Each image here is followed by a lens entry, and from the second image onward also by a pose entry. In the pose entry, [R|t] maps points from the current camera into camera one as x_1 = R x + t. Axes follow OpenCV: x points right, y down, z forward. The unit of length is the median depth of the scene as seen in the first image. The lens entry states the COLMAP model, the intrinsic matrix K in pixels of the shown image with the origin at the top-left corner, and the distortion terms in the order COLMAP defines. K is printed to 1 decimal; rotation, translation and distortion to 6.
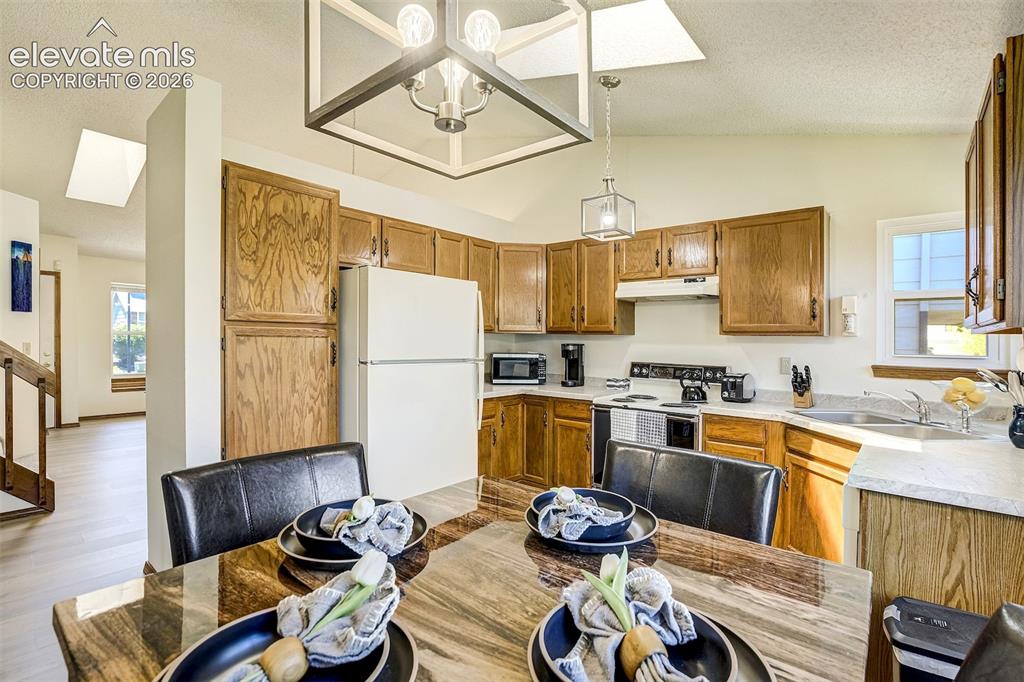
lens RADIAL K [[465.4, 0, 509.5], [0, 465.4, 333.9], [0, 0, 1]] dist [-0.001110, -0.000024]
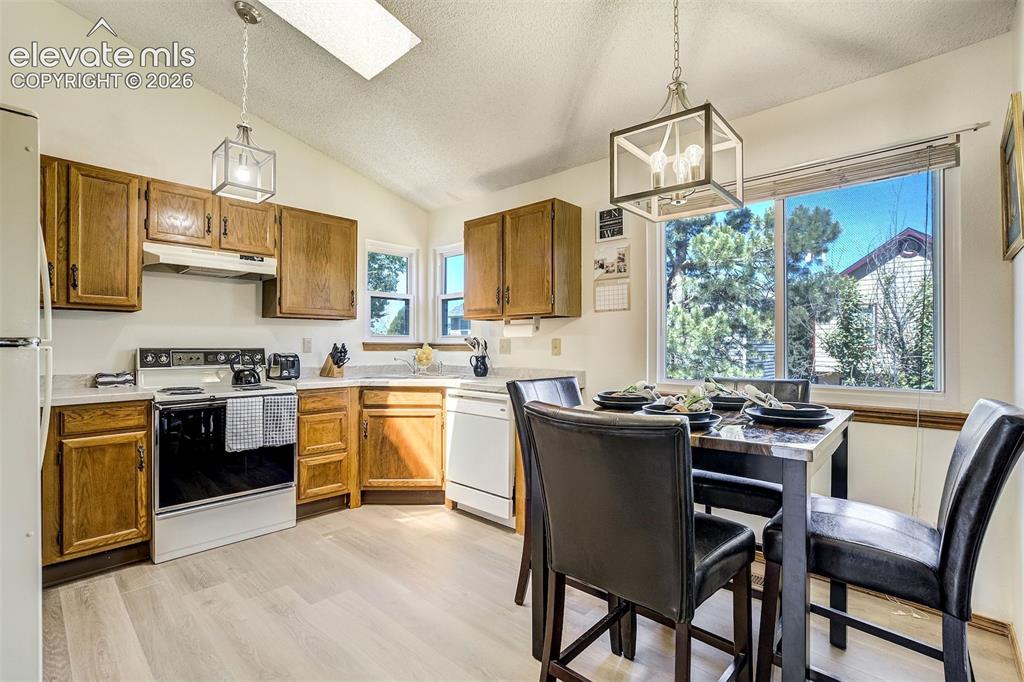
lens RADIAL K [[485.8, 0, 519.9], [0, 485.8, 332.0], [0, 0, 1]] dist [-0.000956, -0.000063]
pose [[0.052697, 0.010057, 0.998560, -0.575529], [-0.011514, 0.999889, -0.009462, 0.040219], [-0.998544, -0.010999, 0.052807, 0.399036]]
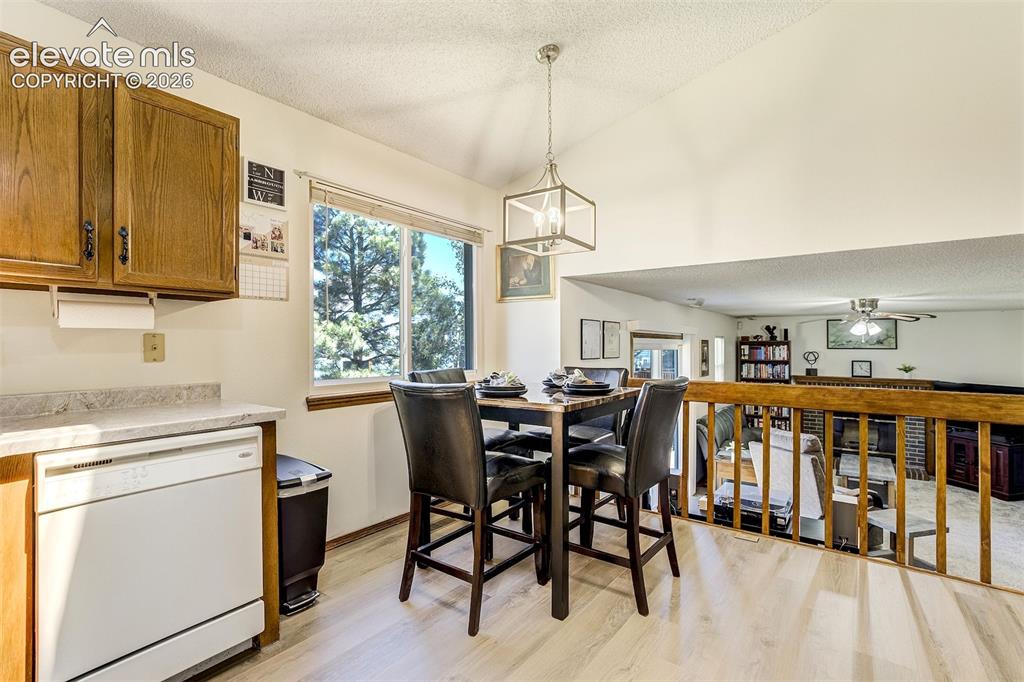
lens RADIAL K [[484.9, 0, 508.2], [0, 484.9, 337.0], [0, 0, 1]] dist [-0.037244, 0.015770]
pose [[-0.998389, -0.017387, -0.054013, 0.092116], [-0.015996, 0.999532, -0.026087, 0.057660], [0.054441, -0.025181, -0.998199, 1.034969]]
